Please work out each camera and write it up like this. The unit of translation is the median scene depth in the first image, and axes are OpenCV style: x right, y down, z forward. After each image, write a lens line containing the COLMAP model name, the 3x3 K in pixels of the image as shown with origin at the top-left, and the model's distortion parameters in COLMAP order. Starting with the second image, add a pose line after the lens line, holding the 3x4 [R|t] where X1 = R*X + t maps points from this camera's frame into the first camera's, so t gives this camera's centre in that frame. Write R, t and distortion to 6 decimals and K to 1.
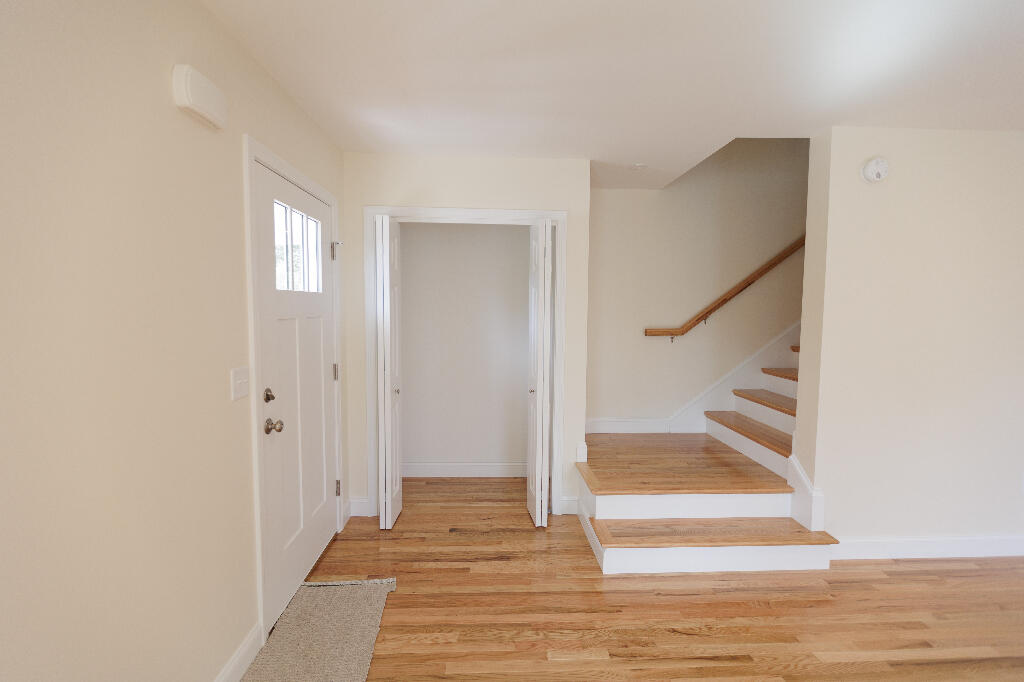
lens RADIAL K [[456.5, 0, 517.8], [0, 456.5, 344.6], [0, 0, 1]] dist [-0.000039, -0.000154]
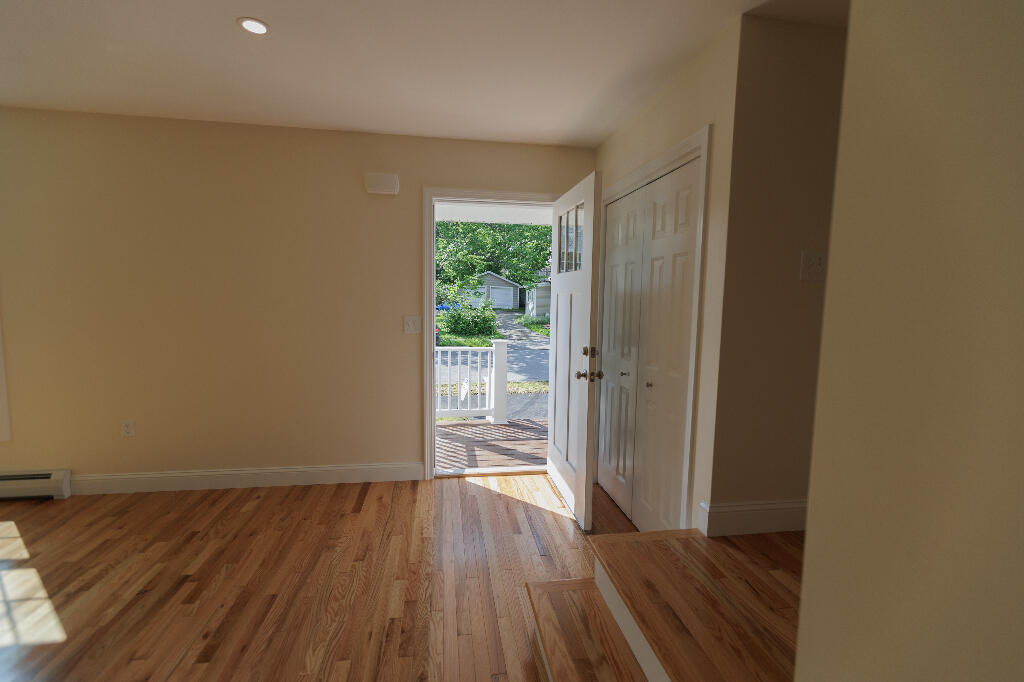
lens RADIAL K [[456.5, 0, 517.8], [0, 456.5, 344.6], [0, 0, 1]] dist [-0.000039, -0.000154]
pose [[0.093899, 0.098830, -0.990664, 0.913433], [-0.085025, 0.992221, 0.090927, -0.037206], [0.991944, 0.075693, 0.101572, 0.871184]]
